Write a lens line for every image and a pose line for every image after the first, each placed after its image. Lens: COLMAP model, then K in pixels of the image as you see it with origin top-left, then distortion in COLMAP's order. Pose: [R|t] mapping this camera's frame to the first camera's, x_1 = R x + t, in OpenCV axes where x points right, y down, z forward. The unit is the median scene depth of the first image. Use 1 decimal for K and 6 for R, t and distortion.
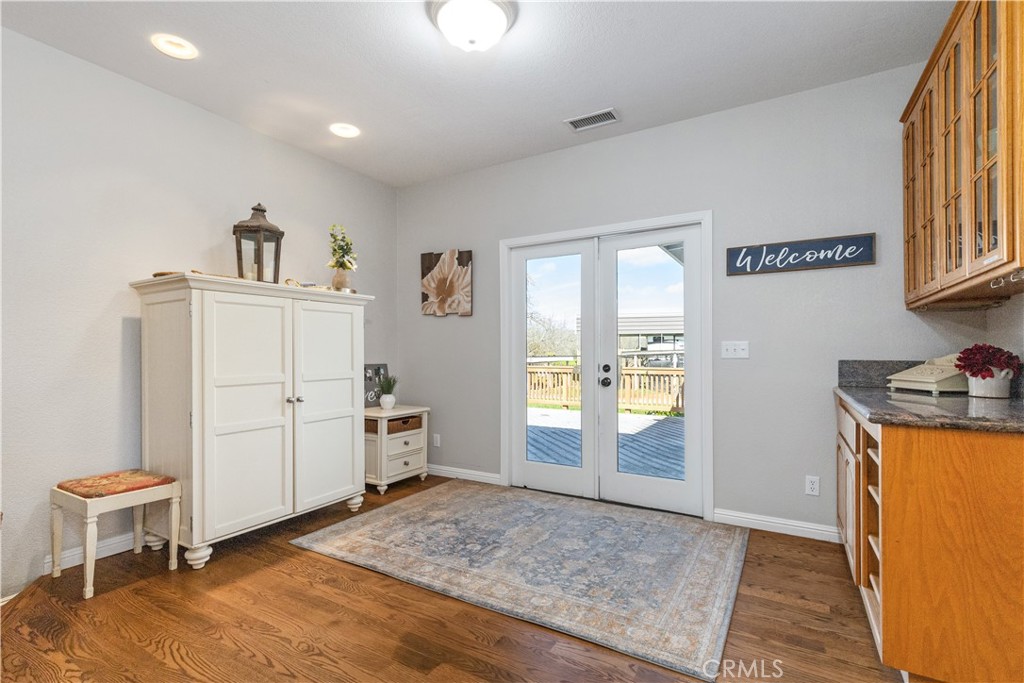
lens RADIAL K [[470.4, 0, 512.3], [0, 470.4, 349.0], [0, 0, 1]] dist [0.000283, -0.000650]
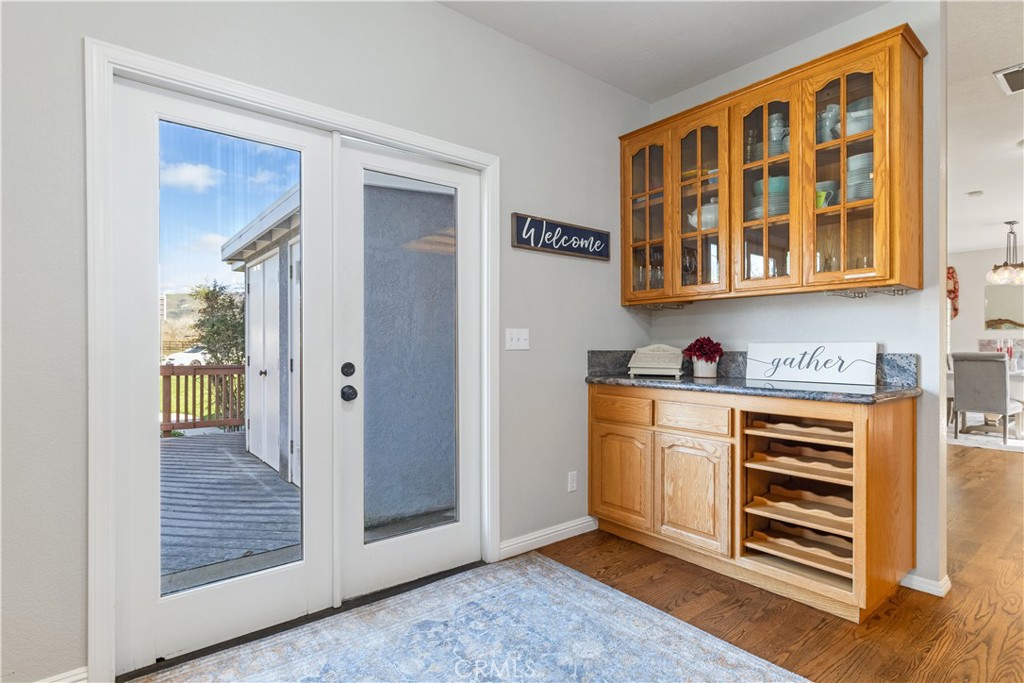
lens RADIAL K [[517.9, 0, 511.2], [0, 517.9, 342.9], [0, 0, 1]] dist [0.002248, 0.000495]
pose [[0.360746, 0.004210, 0.932655, -0.388299], [-0.009367, 0.999956, -0.000891, 0.009472], [-0.932617, -0.008415, 0.360769, 0.723895]]
